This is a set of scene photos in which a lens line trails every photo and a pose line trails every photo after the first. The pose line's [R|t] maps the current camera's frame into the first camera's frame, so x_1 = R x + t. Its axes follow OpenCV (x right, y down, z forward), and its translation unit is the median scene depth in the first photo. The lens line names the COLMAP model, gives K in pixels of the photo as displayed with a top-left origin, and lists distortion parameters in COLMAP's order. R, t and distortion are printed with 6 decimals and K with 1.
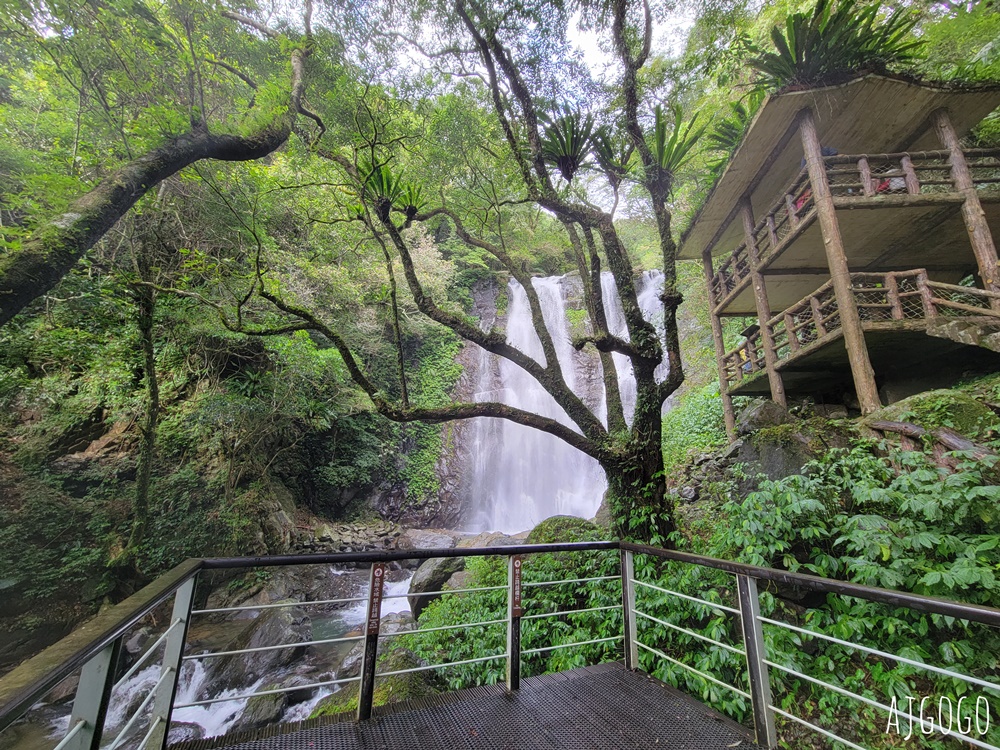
lens RADIAL K [[426.5, 0, 500.0], [0, 426.5, 375.0], [0, 0, 1]] dist [0.013797, -0.000070]
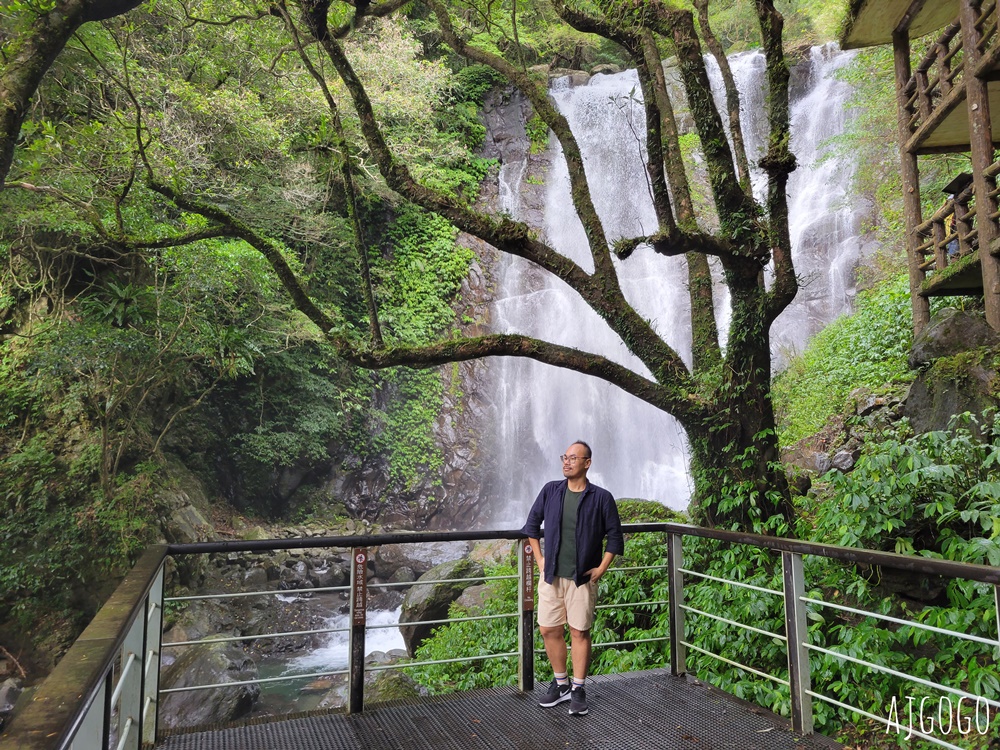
lens RADIAL K [[810.5, 0, 500.0], [0, 810.5, 375.0], [0, 0, 1]] dist [0.084344, -0.002761]
pose [[0.997089, -0.033908, -0.068299, 0.033812], [0.043820, 0.987819, 0.149311, -0.038015], [0.062404, -0.151869, 0.986429, -0.153211]]
